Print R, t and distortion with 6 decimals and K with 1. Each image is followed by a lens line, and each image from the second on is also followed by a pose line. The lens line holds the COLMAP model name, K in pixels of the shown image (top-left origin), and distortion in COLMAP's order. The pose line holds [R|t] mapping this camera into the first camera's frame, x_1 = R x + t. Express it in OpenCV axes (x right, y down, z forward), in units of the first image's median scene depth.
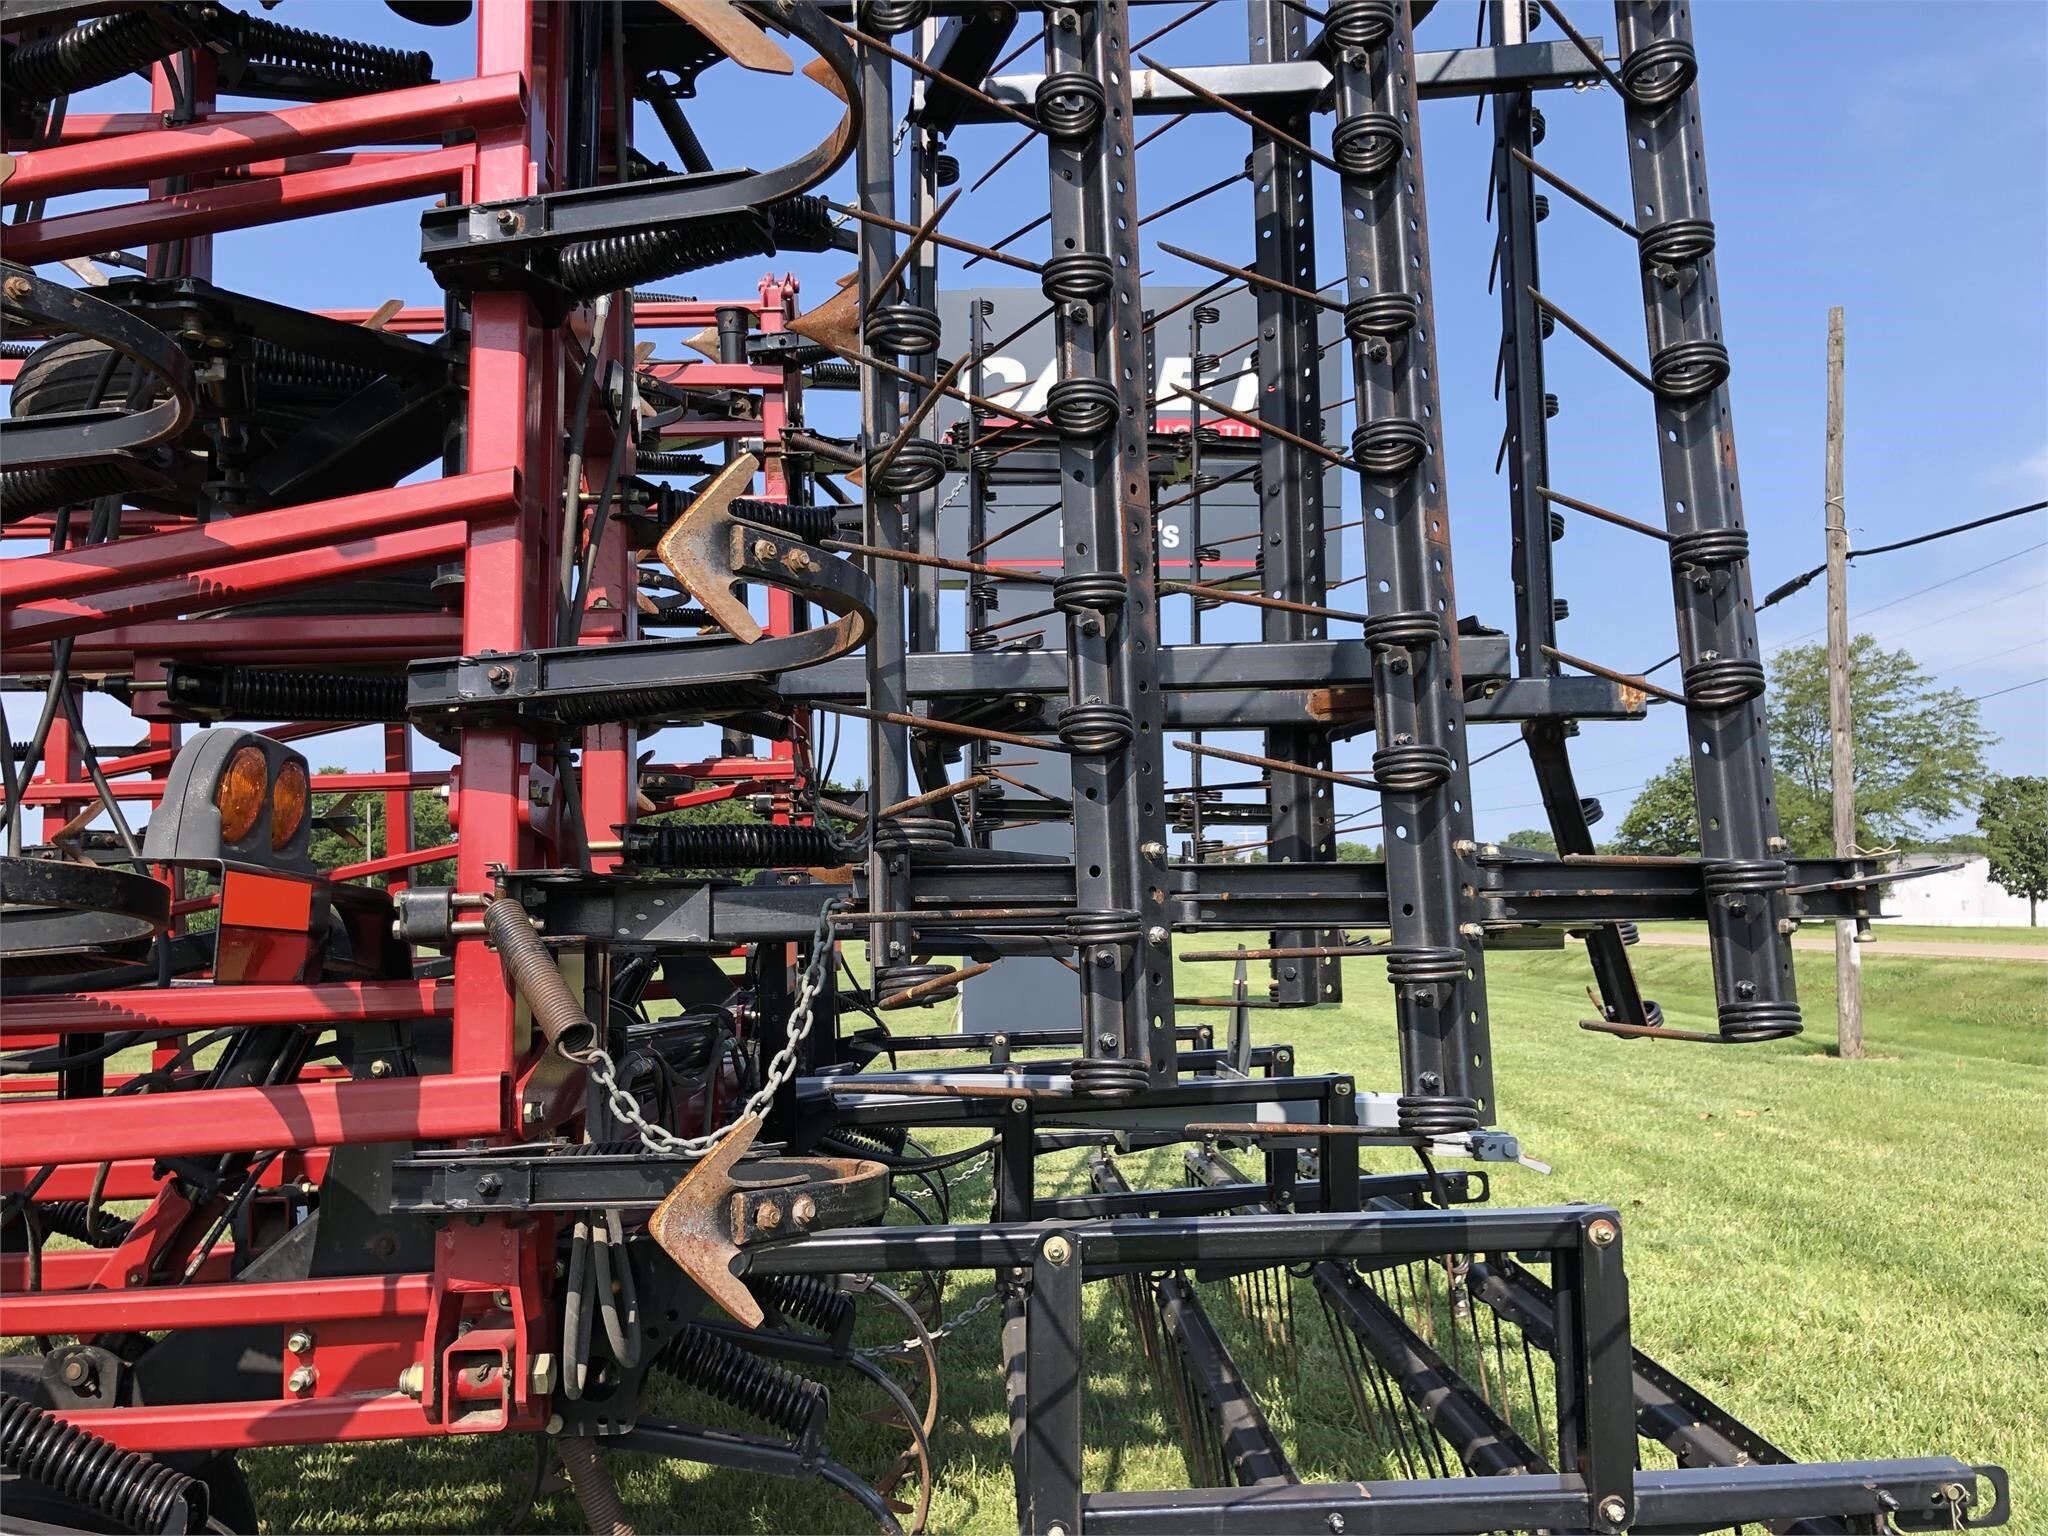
lens RADIAL K [[1673.2, 0, 1021.9], [0, 1673.2, 754.8], [0, 0, 1]] dist [0.030902, -0.012045]
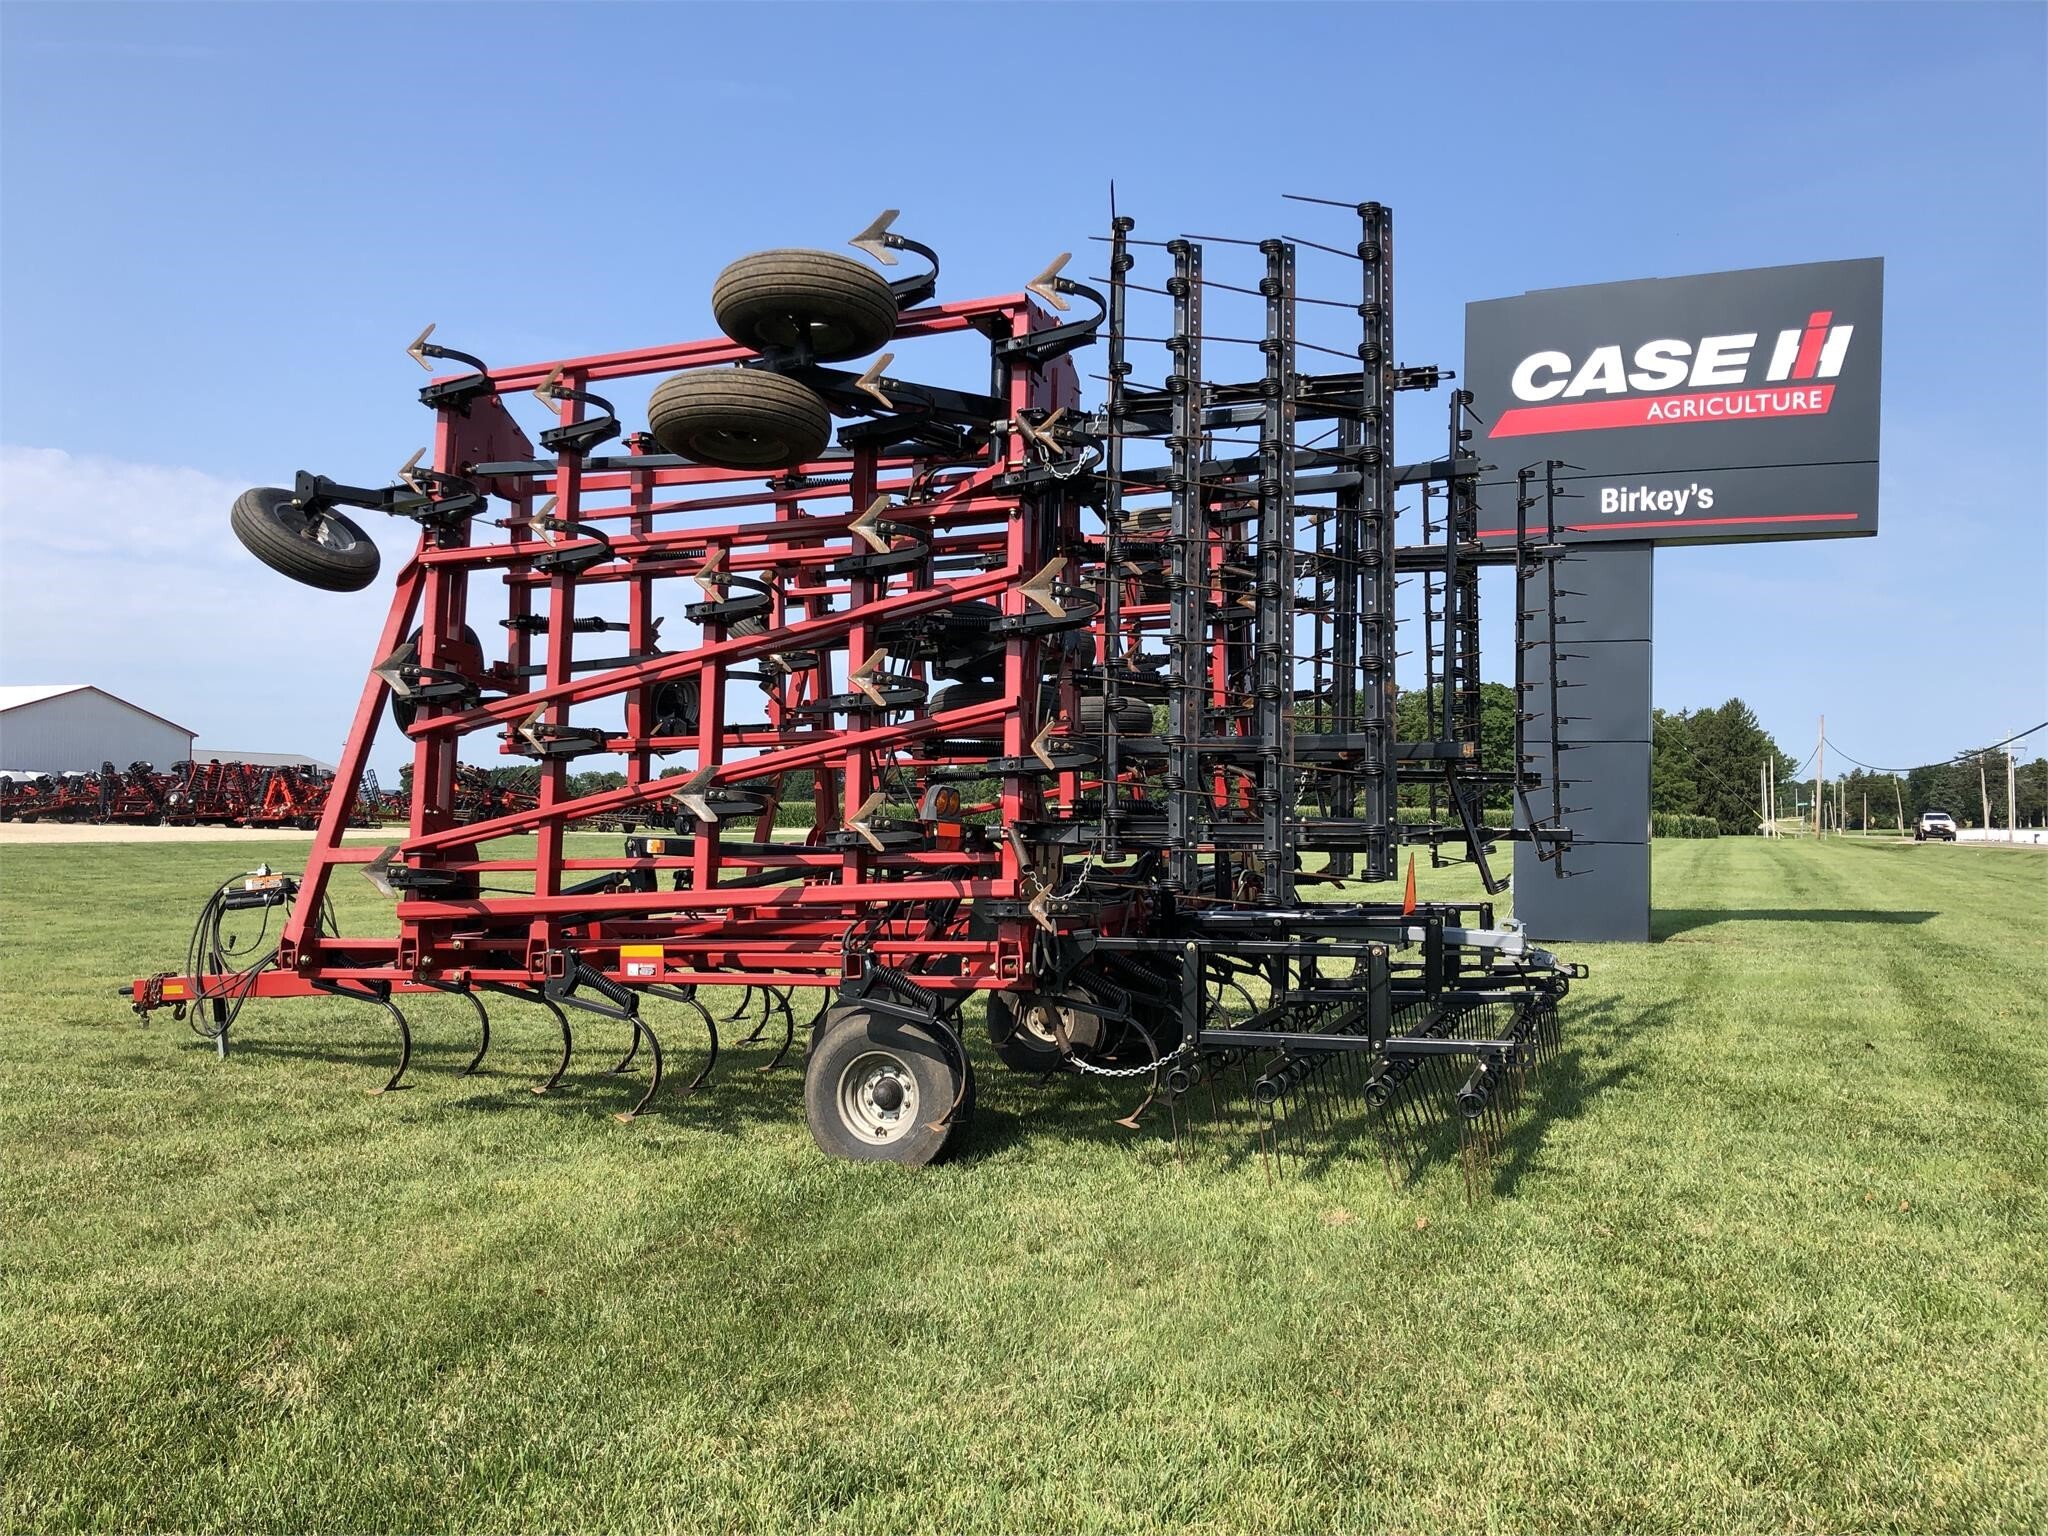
lens RADIAL K [[1614.8, 0, 1024.0], [0, 1614.8, 768.0], [0, 0, 1]] dist [-0.003456, -0.005878]
pose [[0.917628, 0.004115, -0.397419, 0.932381], [0.021423, 0.997981, 0.059798, -0.214399], [0.396862, -0.063386, 0.915687, -1.826695]]
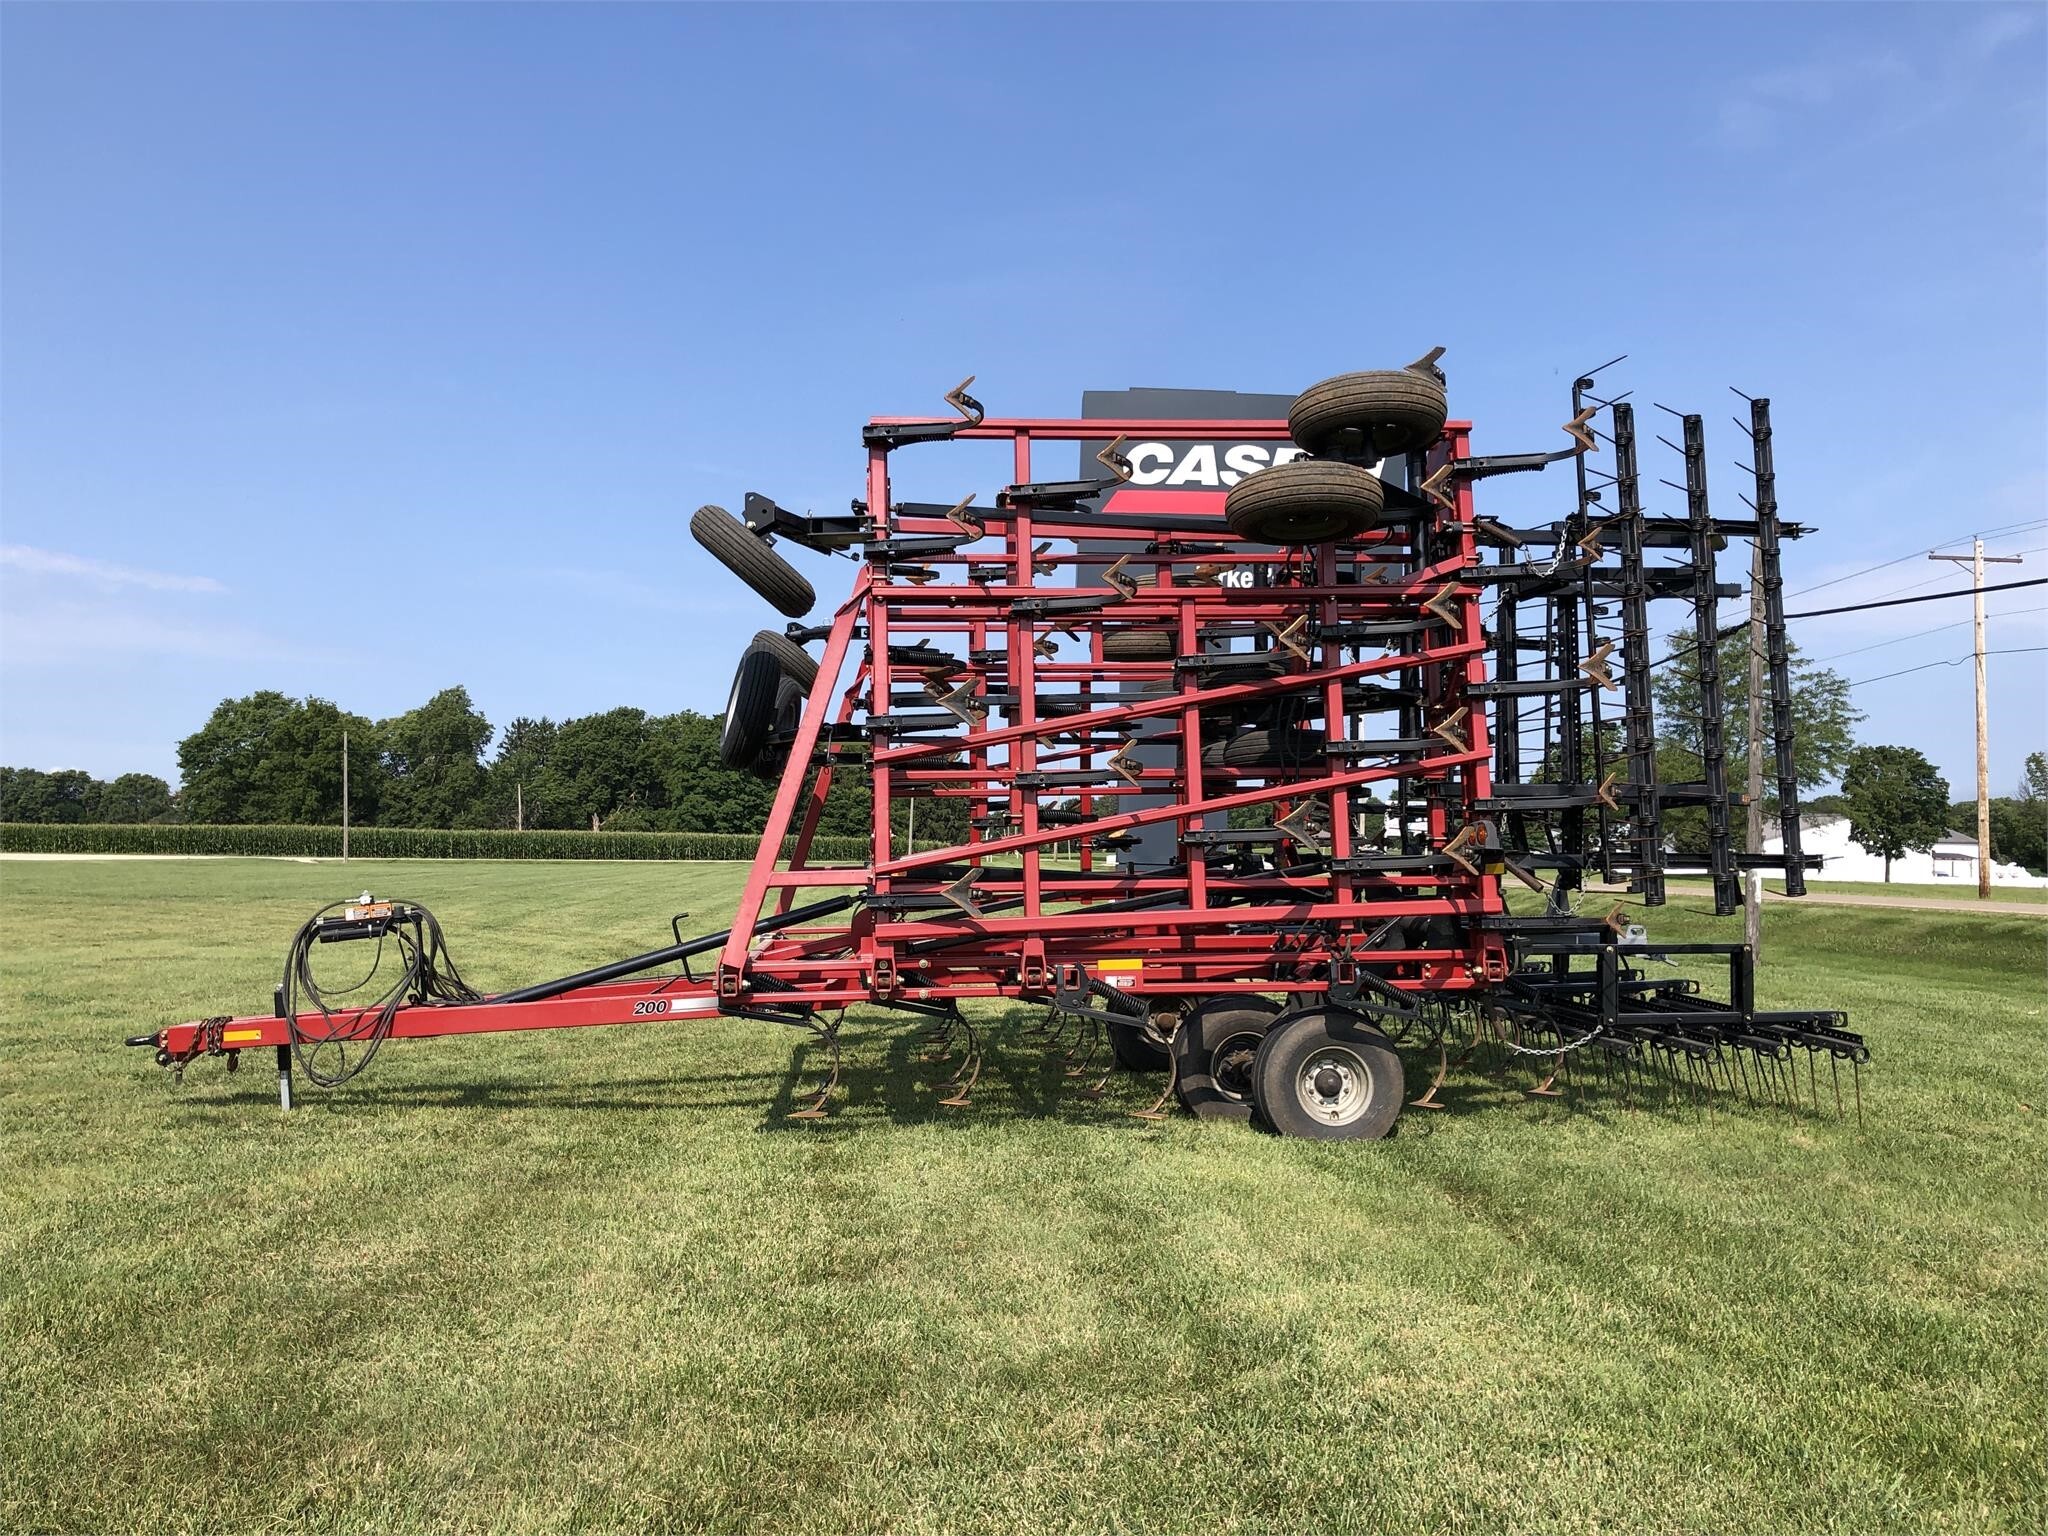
lens RADIAL K [[1588.9, 0, 1024.0], [0, 1588.9, 768.0], [0, 0, 1]] dist [0.004087, -0.003011]
pose [[0.998891, 0.025855, 0.039353, -1.549731], [-0.027504, 0.998740, 0.041969, -0.251480], [-0.038219, -0.043005, 0.998344, -2.704977]]
